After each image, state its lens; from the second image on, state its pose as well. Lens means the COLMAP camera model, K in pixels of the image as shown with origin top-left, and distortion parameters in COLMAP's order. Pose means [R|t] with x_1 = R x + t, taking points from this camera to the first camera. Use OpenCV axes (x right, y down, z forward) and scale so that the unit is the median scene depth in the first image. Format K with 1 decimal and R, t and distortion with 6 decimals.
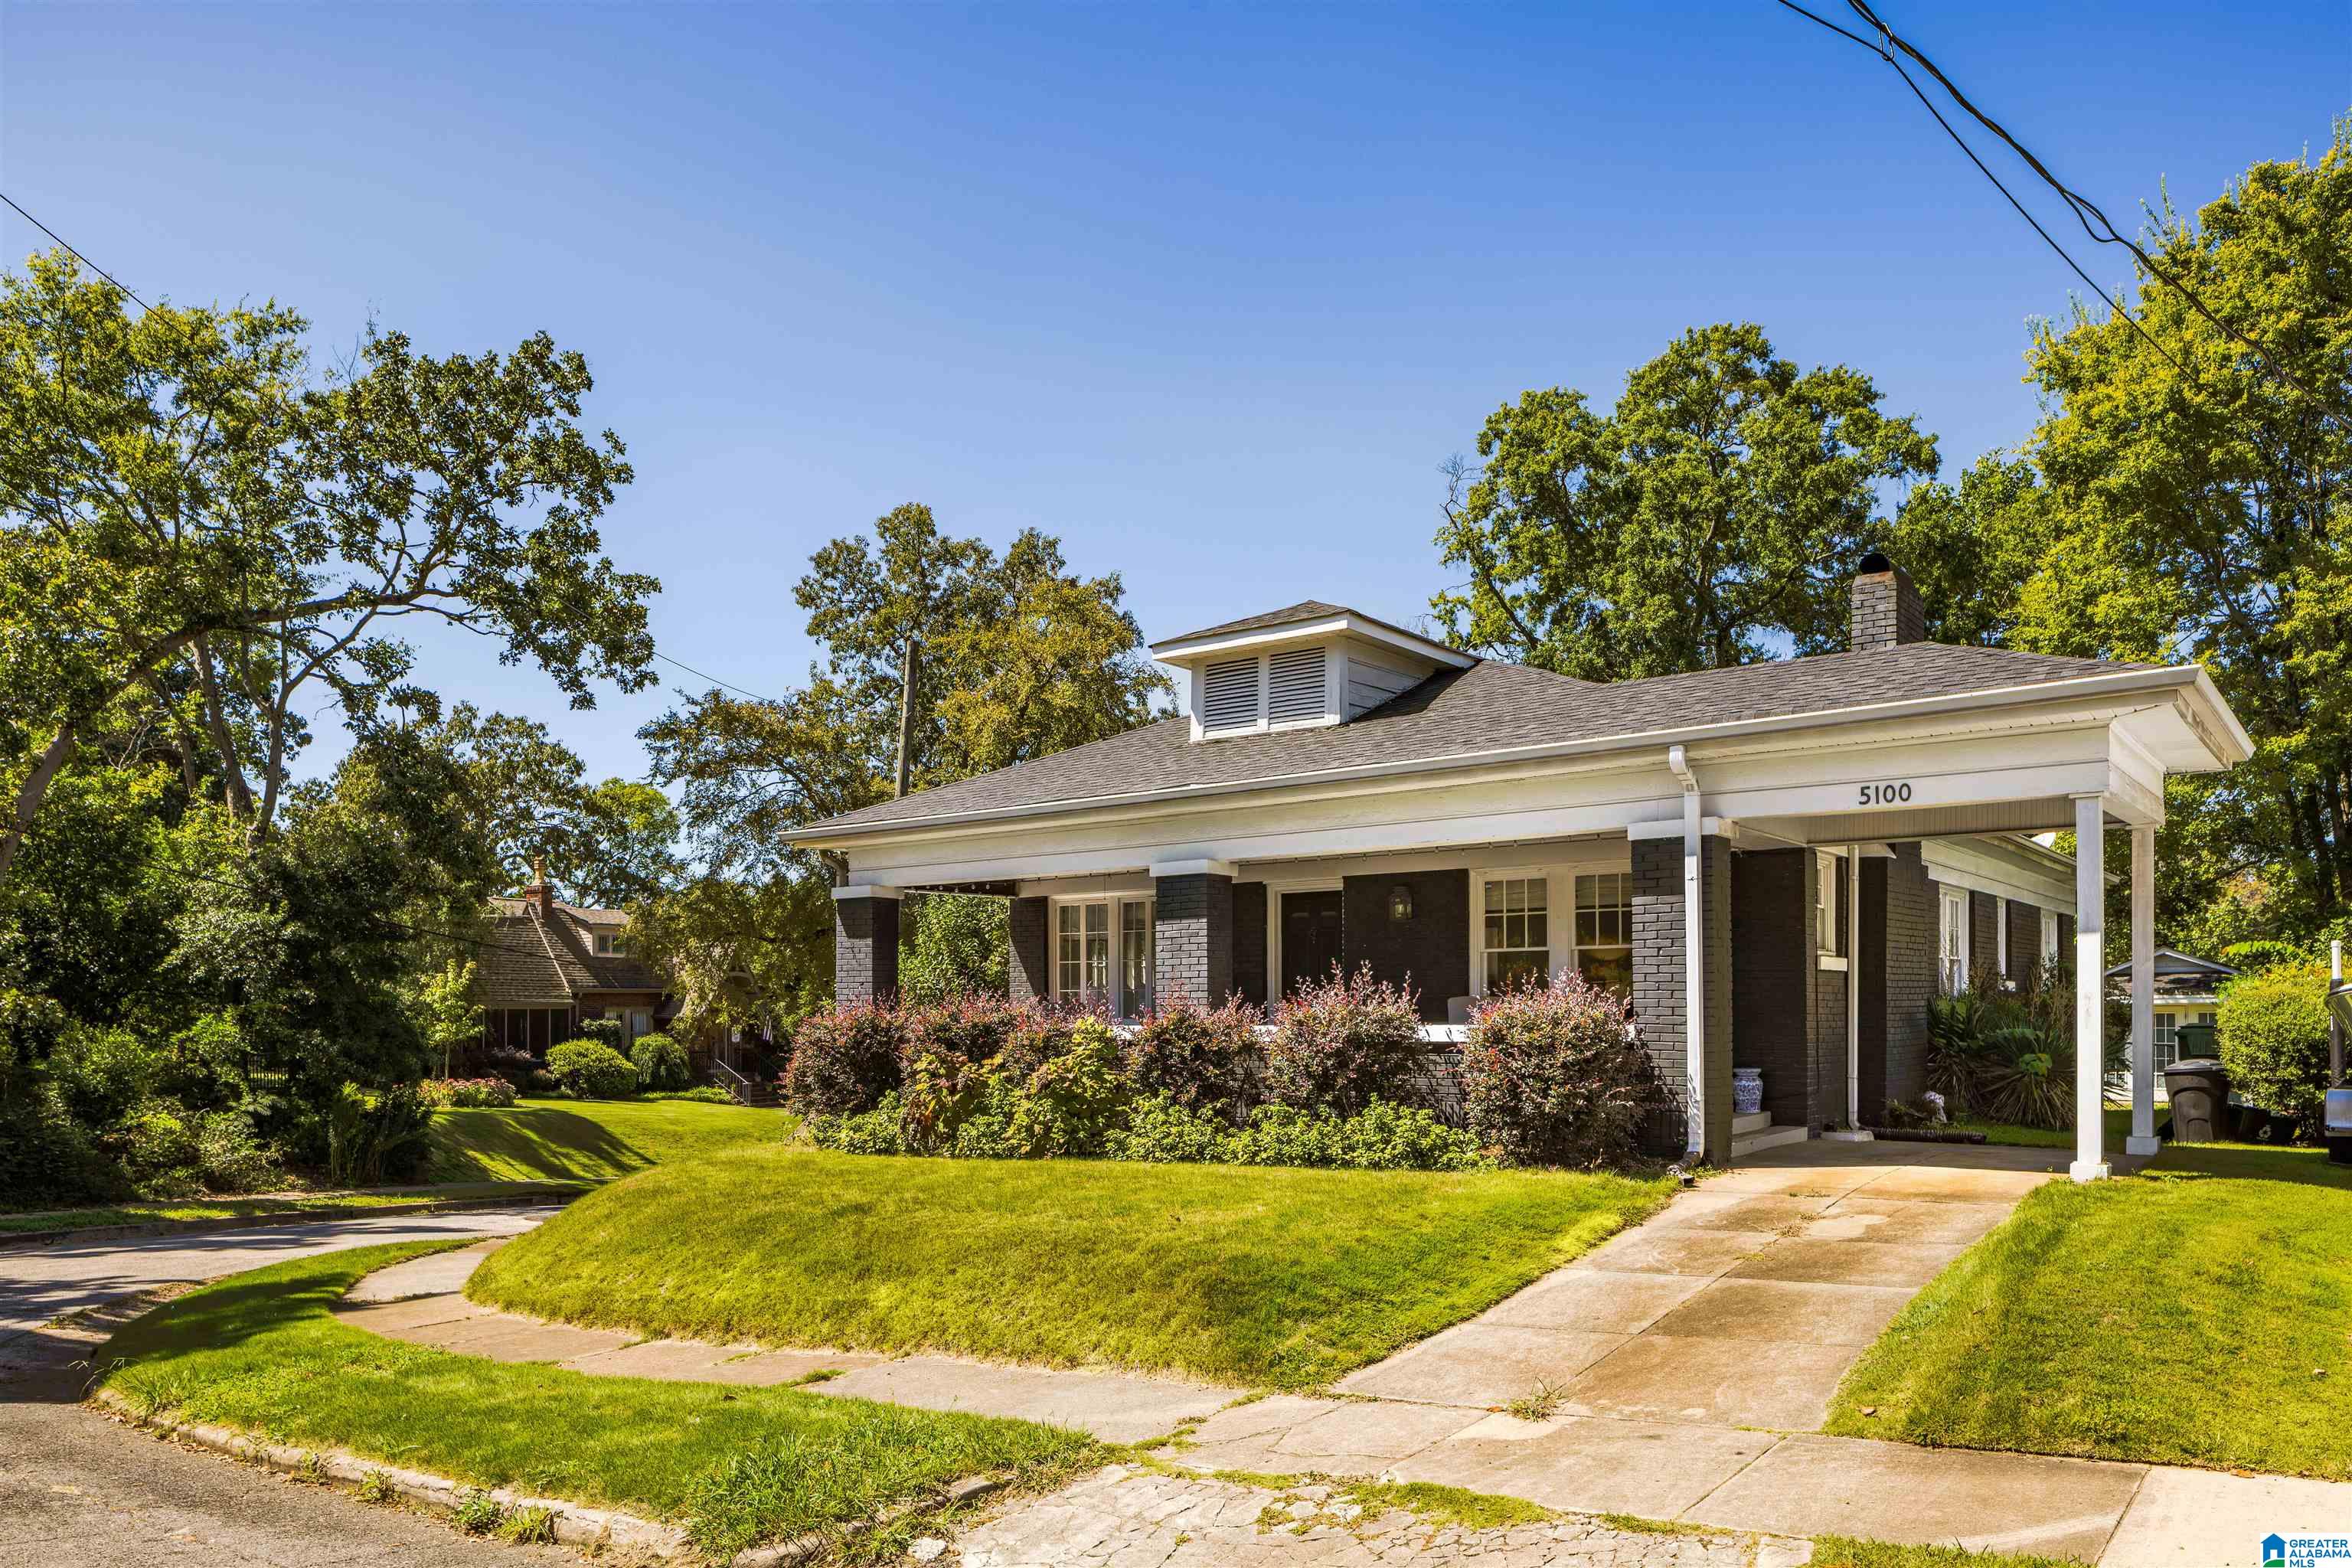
lens RADIAL K [[1611.9, 0, 1169.9], [0, 1611.9, 787.2], [0, 0, 1]] dist [-0.006541, 0.017396]
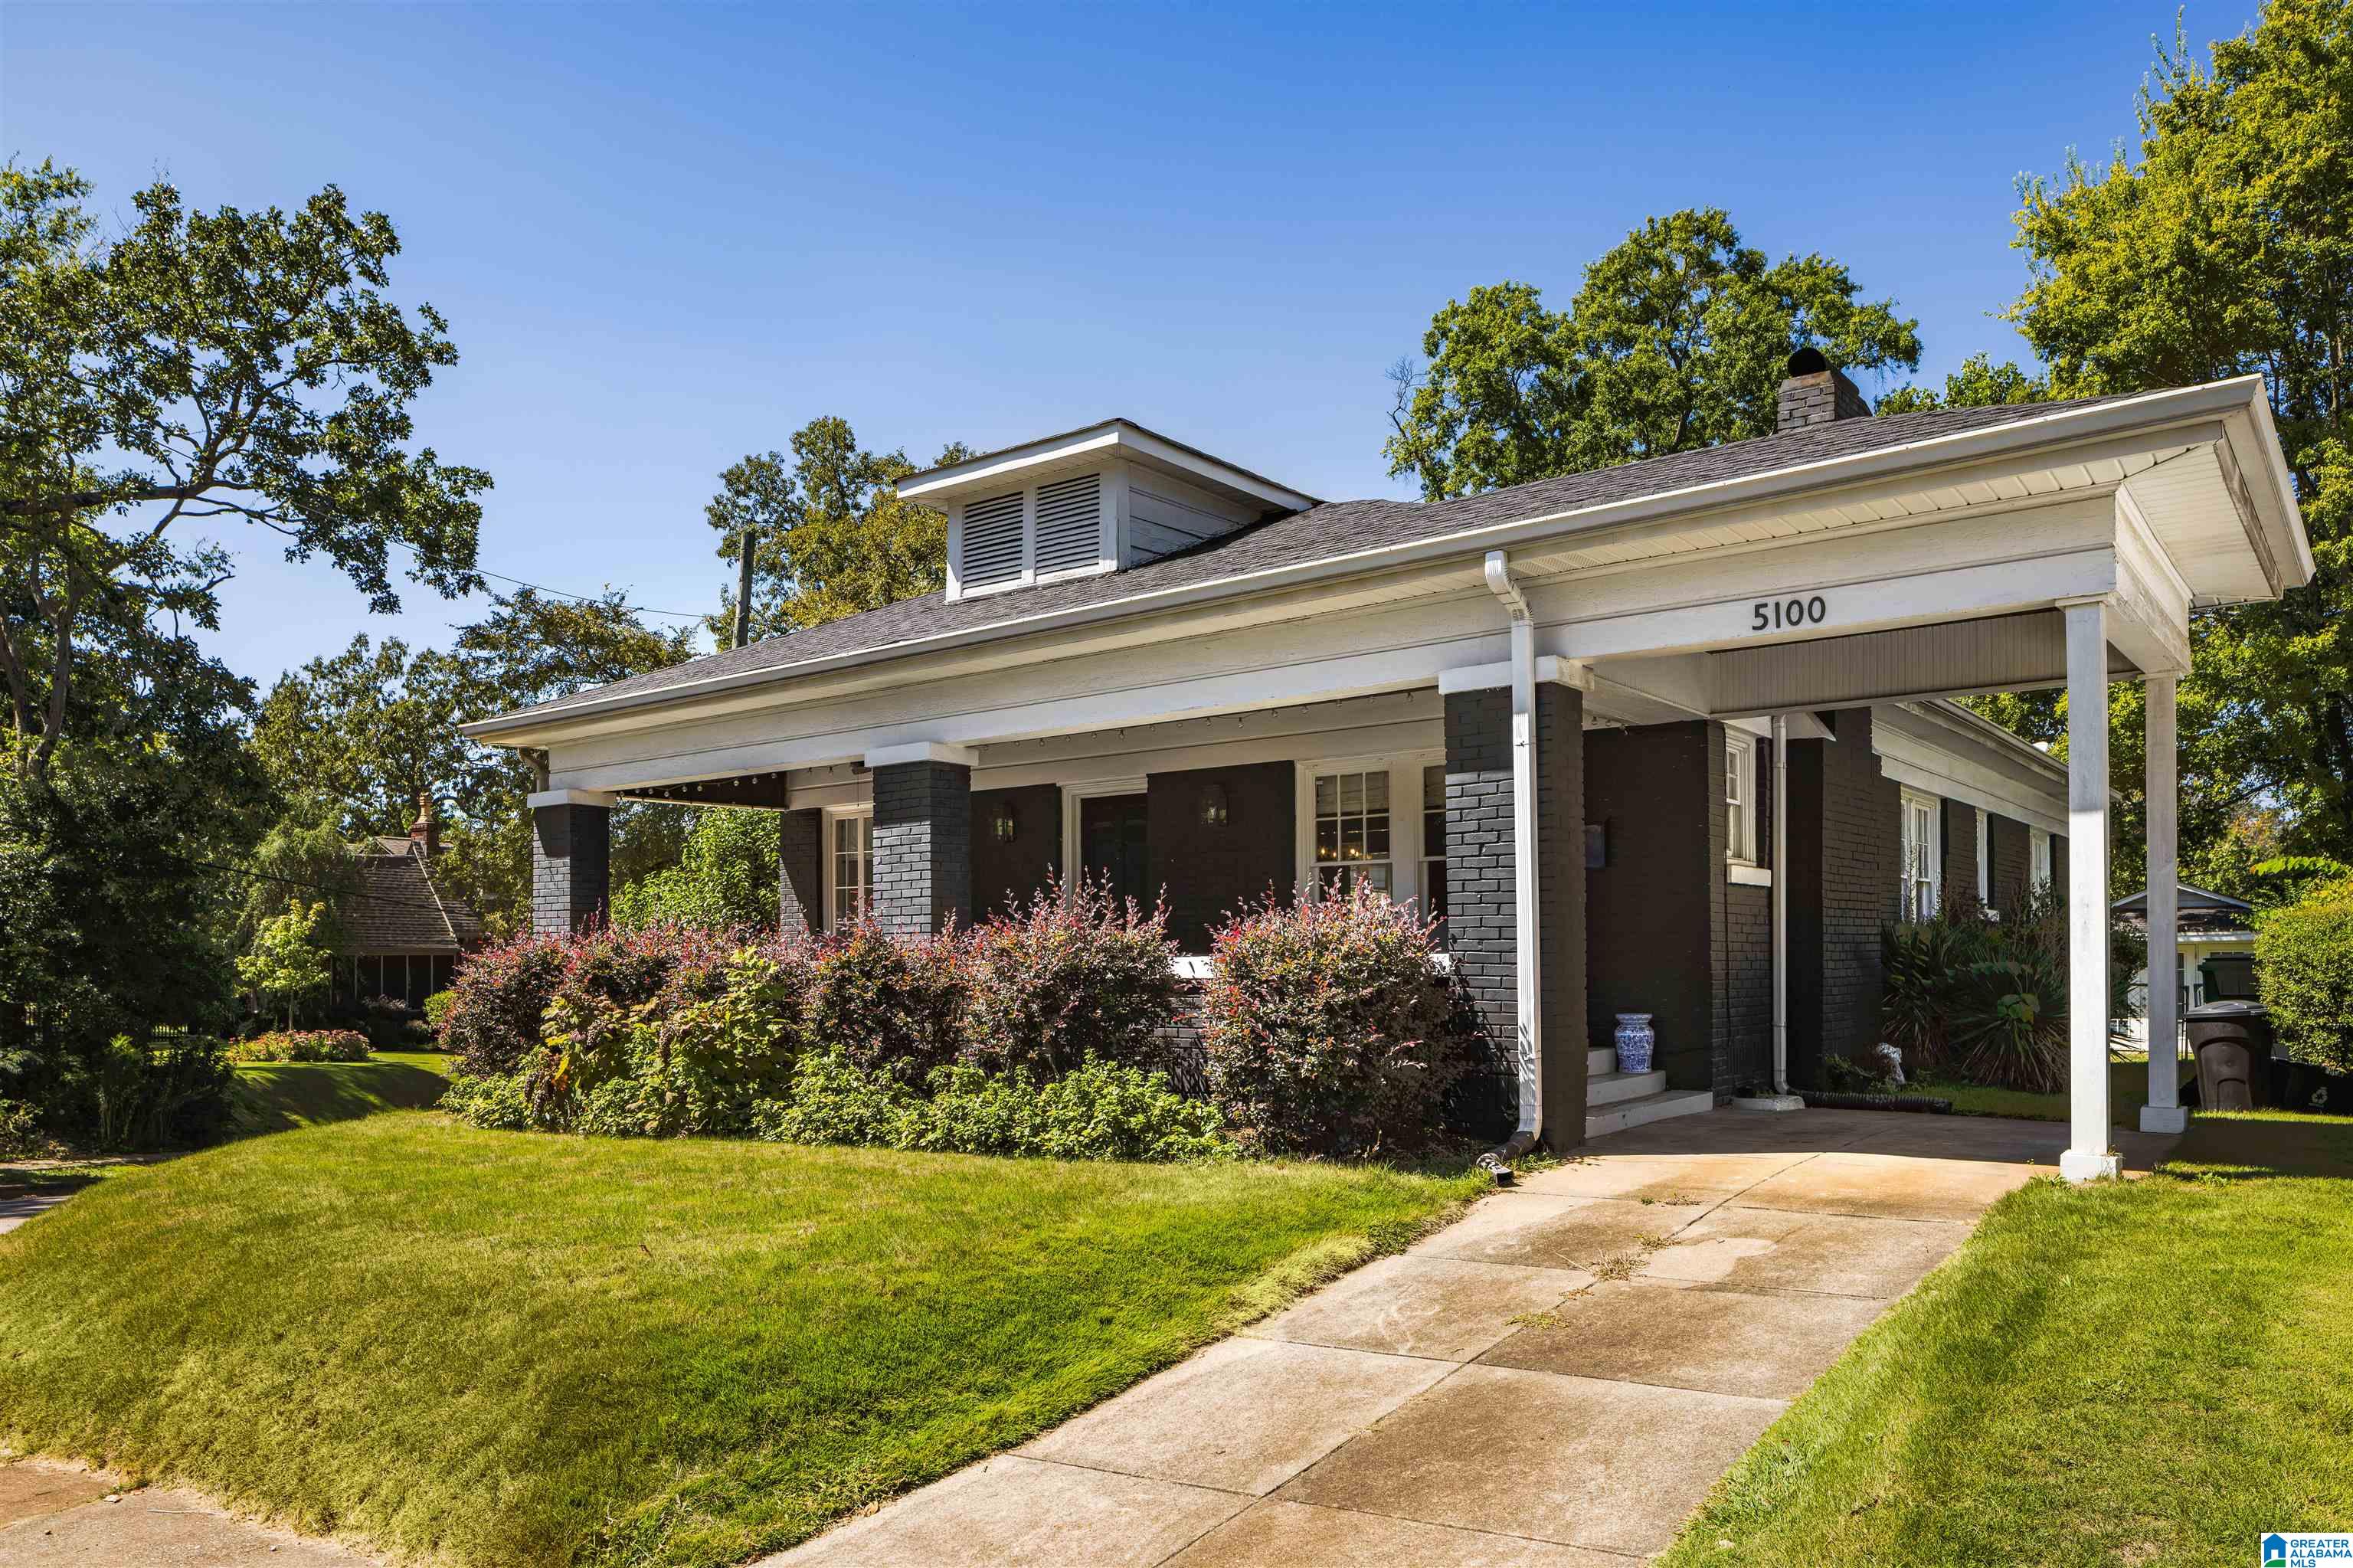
lens RADIAL K [[1612.6, 0, 1157.0], [0, 1612.6, 732.8], [0, 0, 1]] dist [-0.006541, 0.017396]
pose [[0.999987, -0.002691, -0.004402, 0.111314], [0.002680, 0.999994, -0.002361, 0.035219], [0.004408, 0.002349, 0.999988, 0.195554]]
